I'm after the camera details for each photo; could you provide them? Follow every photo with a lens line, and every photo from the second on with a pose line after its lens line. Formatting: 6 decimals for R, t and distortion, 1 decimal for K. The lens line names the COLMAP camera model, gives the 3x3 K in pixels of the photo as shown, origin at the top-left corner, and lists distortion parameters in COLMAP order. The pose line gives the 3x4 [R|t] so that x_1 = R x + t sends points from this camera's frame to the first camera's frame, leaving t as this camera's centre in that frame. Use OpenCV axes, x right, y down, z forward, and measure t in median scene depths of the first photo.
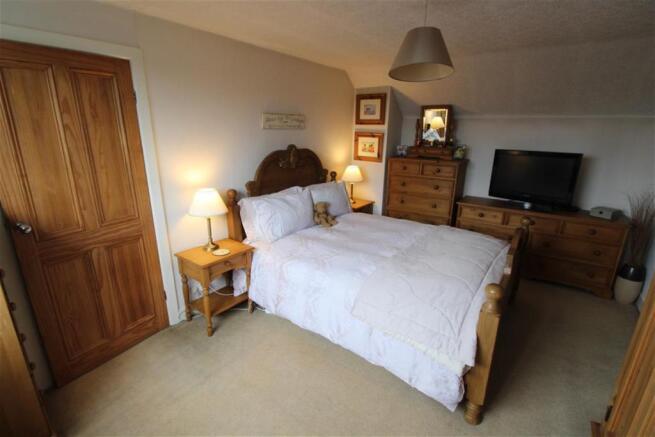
lens RADIAL K [[308.9, 0, 323.0], [0, 308.9, 215.9], [0, 0, 1]] dist [0.030721, -0.017699]
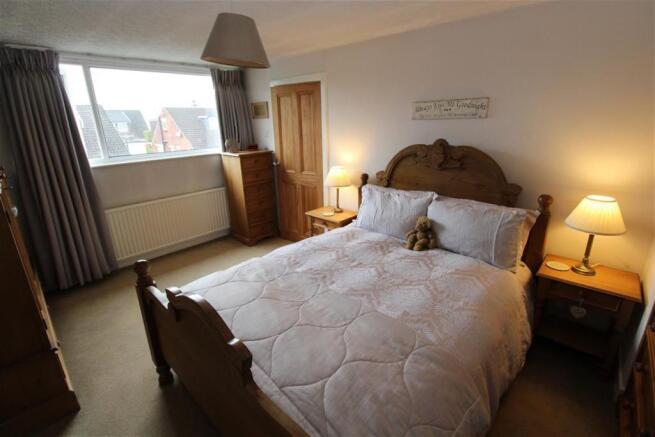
lens RADIAL K [[308.9, 0, 323.0], [0, 308.9, 215.9], [0, 0, 1]] dist [0.030721, -0.017699]
pose [[-0.115990, 0.303671, -0.945690, 0.775718], [-0.240340, 0.915242, 0.323372, -0.246973], [0.963734, 0.264795, -0.033175, 0.828623]]
